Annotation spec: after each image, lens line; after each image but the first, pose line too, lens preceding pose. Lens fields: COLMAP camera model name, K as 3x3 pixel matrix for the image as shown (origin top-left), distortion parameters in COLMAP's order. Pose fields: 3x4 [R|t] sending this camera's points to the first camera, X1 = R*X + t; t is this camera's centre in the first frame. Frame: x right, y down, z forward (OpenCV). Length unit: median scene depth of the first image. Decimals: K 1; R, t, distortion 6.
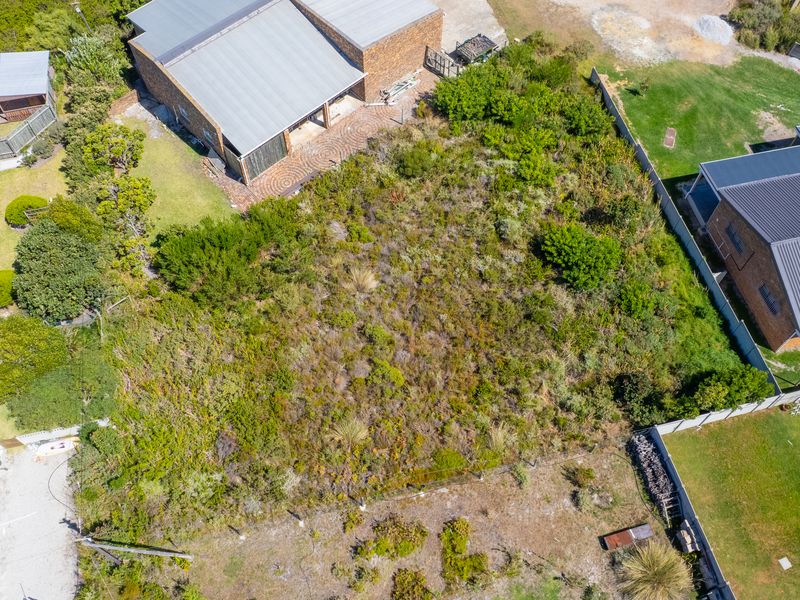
lens RADIAL K [[522.8, 0, 403.3], [0, 522.8, 302.6], [0, 0, 1]] dist [-0.068465, 0.025397]
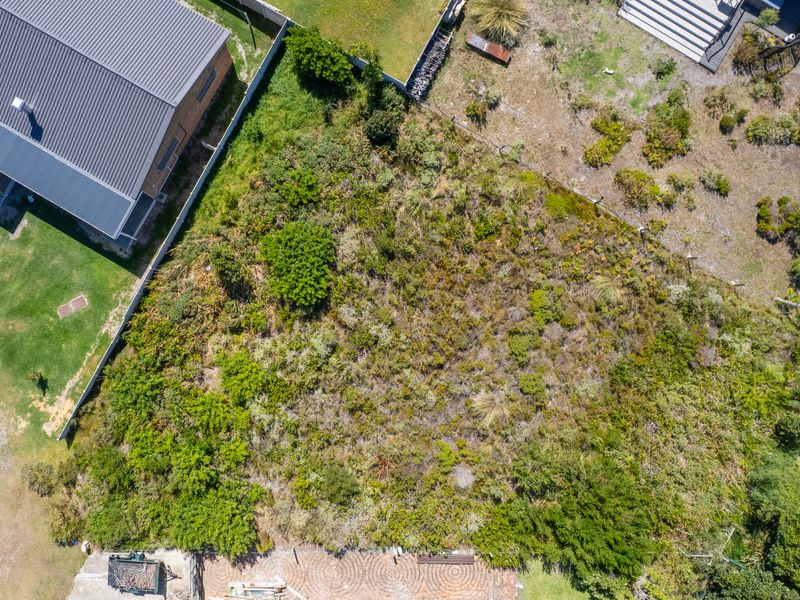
lens RADIAL K [[522.8, 0, 403.3], [0, 522.8, 302.6], [0, 0, 1]] dist [-0.068465, 0.025397]
pose [[-0.742319, -0.669895, 0.014241, 0.160633], [0.619017, -0.677496, 0.397262, -0.417755], [-0.256475, 0.303711, 0.917595, 0.149013]]
